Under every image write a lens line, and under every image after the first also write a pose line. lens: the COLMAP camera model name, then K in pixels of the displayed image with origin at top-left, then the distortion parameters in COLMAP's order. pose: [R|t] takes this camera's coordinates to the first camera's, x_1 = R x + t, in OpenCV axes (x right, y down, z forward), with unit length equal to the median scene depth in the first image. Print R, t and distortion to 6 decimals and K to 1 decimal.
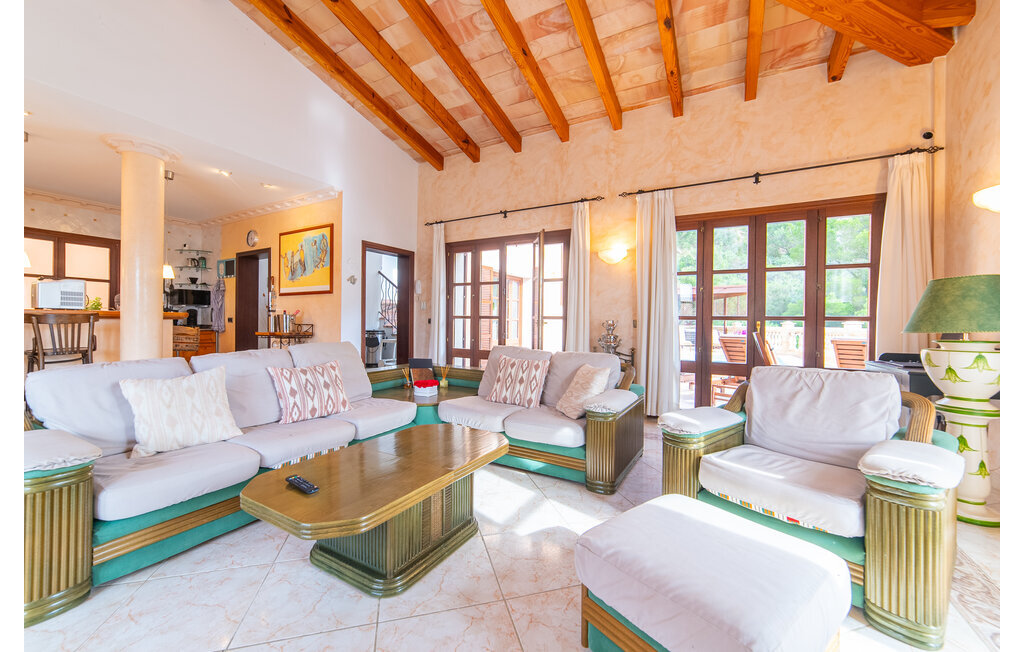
lens RADIAL K [[389.8, 0, 512.7], [0, 389.8, 320.0], [0, 0, 1]] dist [-0.003881, 0.003215]
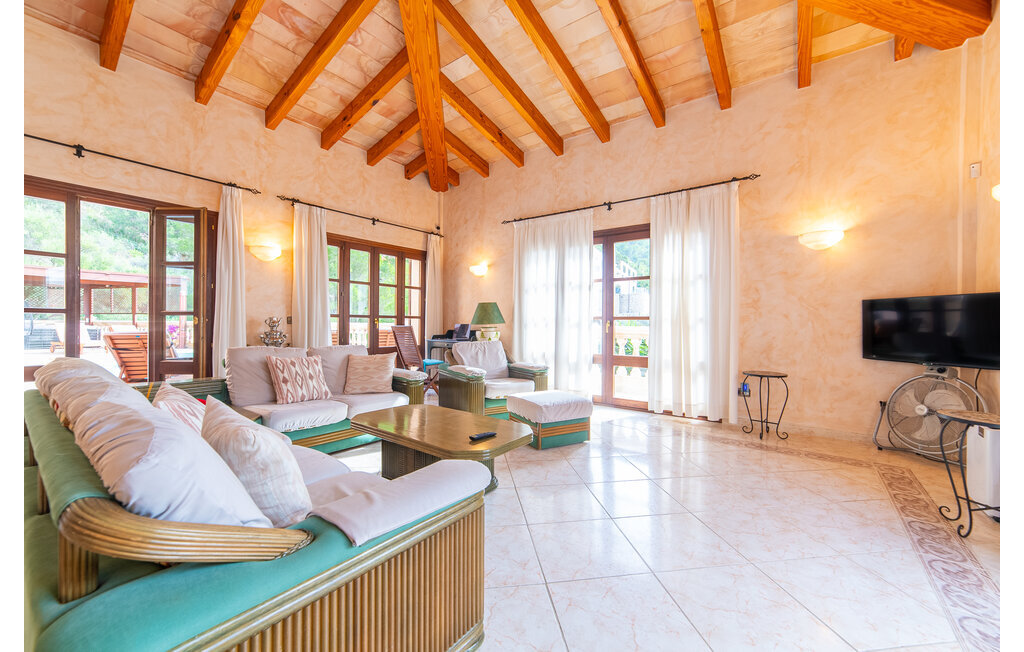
lens RADIAL K [[389.8, 0, 511.6], [0, 389.8, 322.0], [0, 0, 1]] dist [-0.003881, 0.003215]
pose [[0.138597, -0.009844, 0.990300, -0.747576], [-0.008114, 0.999906, 0.011075, -0.003872], [-0.990316, -0.009570, 0.138504, 0.268635]]
